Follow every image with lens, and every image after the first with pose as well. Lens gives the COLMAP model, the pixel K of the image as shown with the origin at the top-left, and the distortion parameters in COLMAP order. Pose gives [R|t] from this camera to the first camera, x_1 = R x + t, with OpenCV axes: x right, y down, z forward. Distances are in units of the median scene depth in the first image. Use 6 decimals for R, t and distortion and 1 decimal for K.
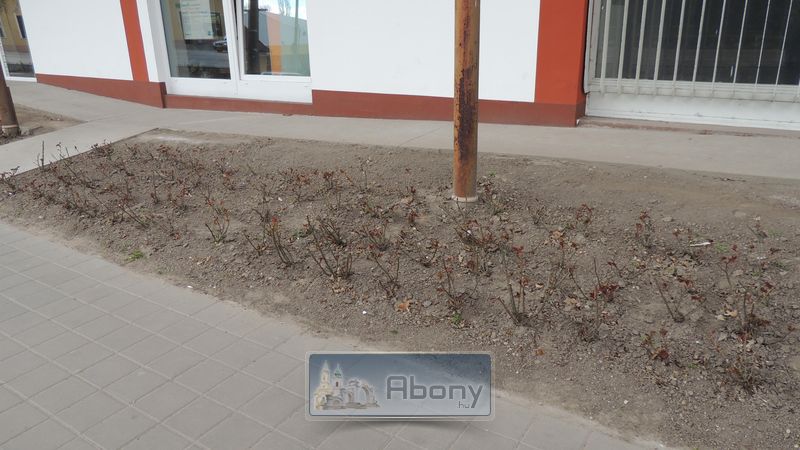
lens RADIAL K [[573.9, 0, 399.7], [0, 573.9, 224.4], [0, 0, 1]] dist [-0.005371, -0.001400]
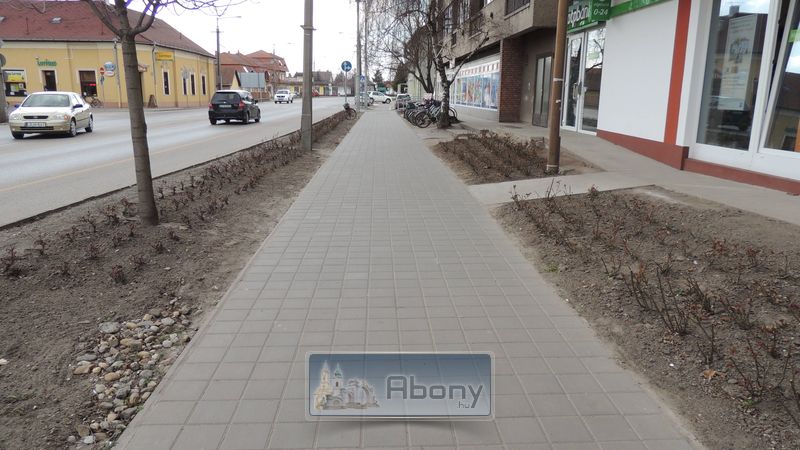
lens RADIAL K [[573.9, 0, 400.5], [0, 573.9, 226.7], [0, 0, 1]] dist [-0.005371, -0.001400]
pose [[0.582464, 0.216324, -0.783543, 0.193443], [-0.295067, 0.954455, 0.044166, 0.004578], [0.757411, 0.205472, 0.619766, -0.042243]]
